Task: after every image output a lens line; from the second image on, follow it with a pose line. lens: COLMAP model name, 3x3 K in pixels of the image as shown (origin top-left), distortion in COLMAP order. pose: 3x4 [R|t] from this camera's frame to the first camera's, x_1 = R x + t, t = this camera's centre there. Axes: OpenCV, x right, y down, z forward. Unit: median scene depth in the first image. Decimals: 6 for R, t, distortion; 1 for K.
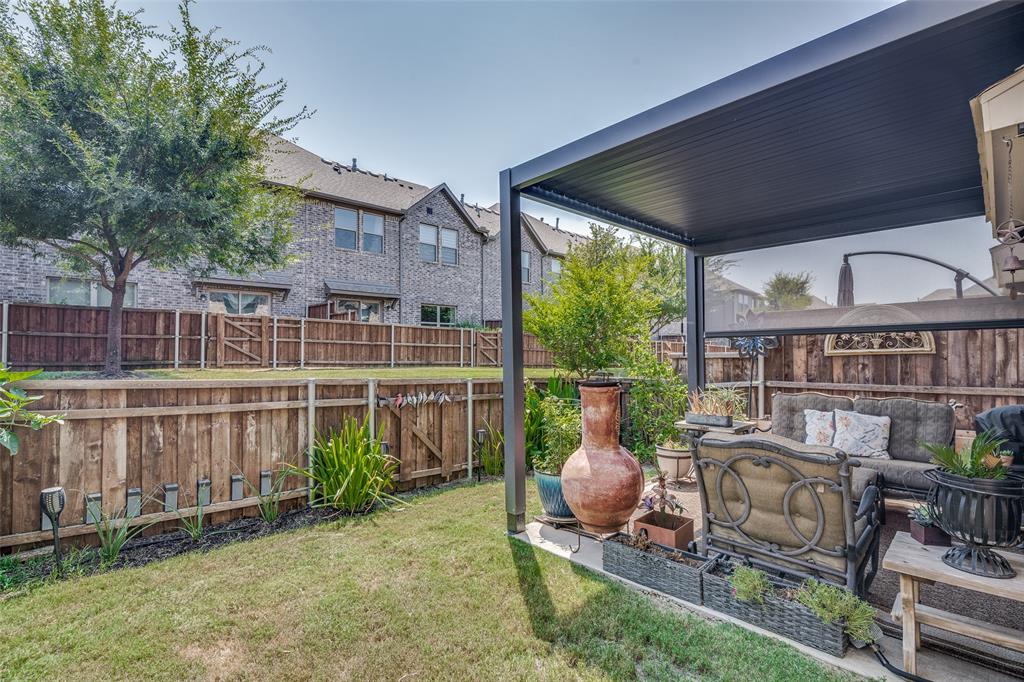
lens RADIAL K [[475.7, 0, 512.1], [0, 475.7, 346.2], [0, 0, 1]] dist [-0.010703, -0.003507]
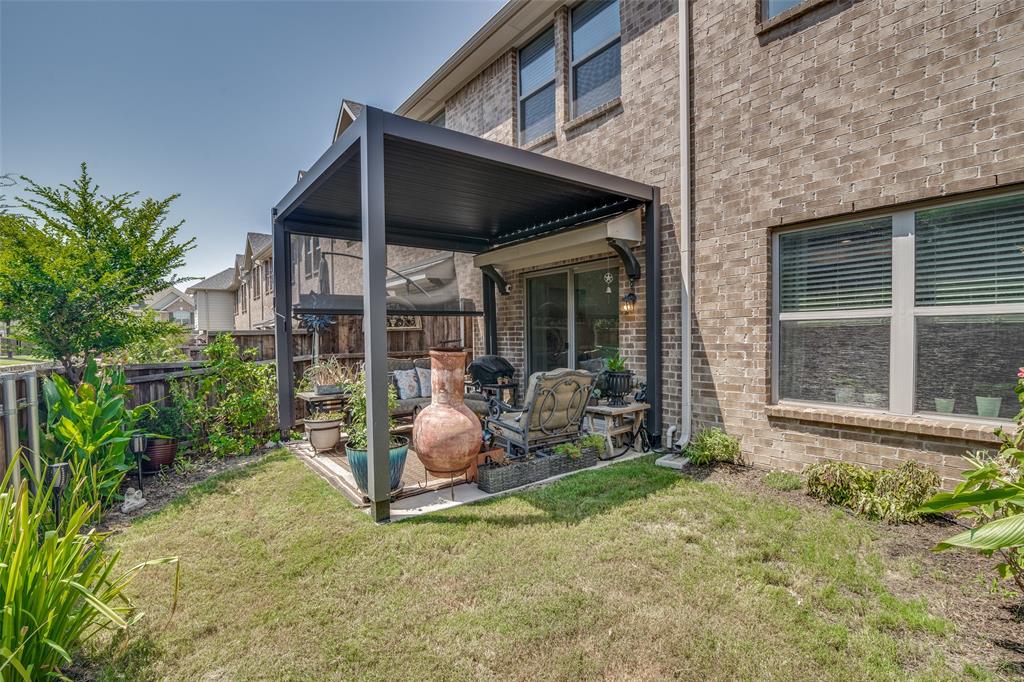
lens RADIAL K [[475.7, 0, 514.0], [0, 475.7, 345.3], [0, 0, 1]] dist [-0.010703, -0.003507]
pose [[0.105484, -0.025025, 0.994106, -0.675241], [-0.006748, 0.999642, 0.025880, 0.023196], [-0.994398, -0.009438, 0.105277, 0.510339]]
